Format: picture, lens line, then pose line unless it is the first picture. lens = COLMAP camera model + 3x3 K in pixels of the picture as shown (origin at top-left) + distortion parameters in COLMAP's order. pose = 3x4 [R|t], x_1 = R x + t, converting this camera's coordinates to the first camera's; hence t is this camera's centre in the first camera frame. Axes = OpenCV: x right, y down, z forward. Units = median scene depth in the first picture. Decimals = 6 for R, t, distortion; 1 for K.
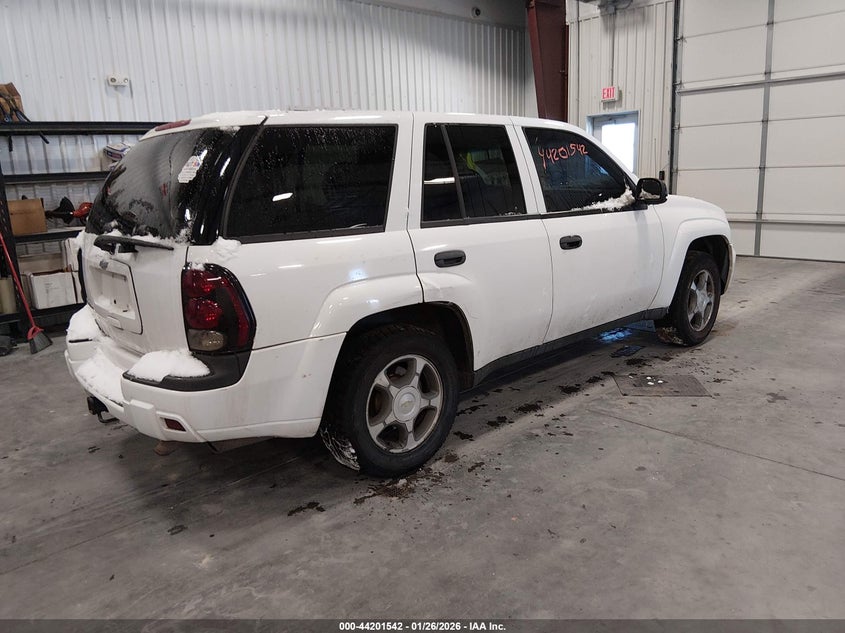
lens RADIAL K [[677.1, 0, 422.5], [0, 677.1, 316.5], [0, 0, 1]] dist [-0.001387, -0.000527]
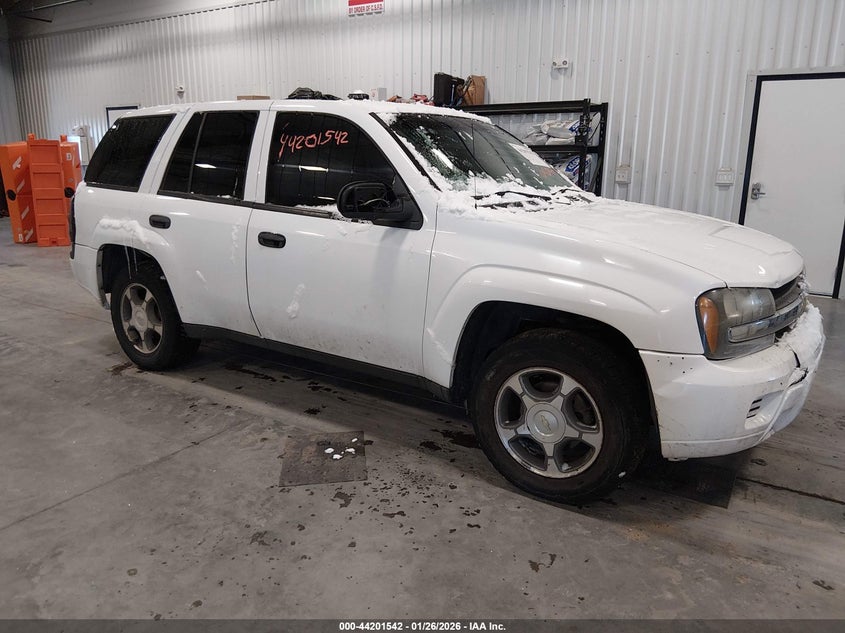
lens RADIAL K [[657.3, 0, 422.5], [0, 657.3, 316.5], [0, 0, 1]] dist [-0.031591, -0.000073]
pose [[0.228890, 0.286654, -0.930290, 1.003020], [-0.236556, 0.943393, 0.232489, -0.239029], [0.944273, 0.166852, 0.283743, 0.865144]]
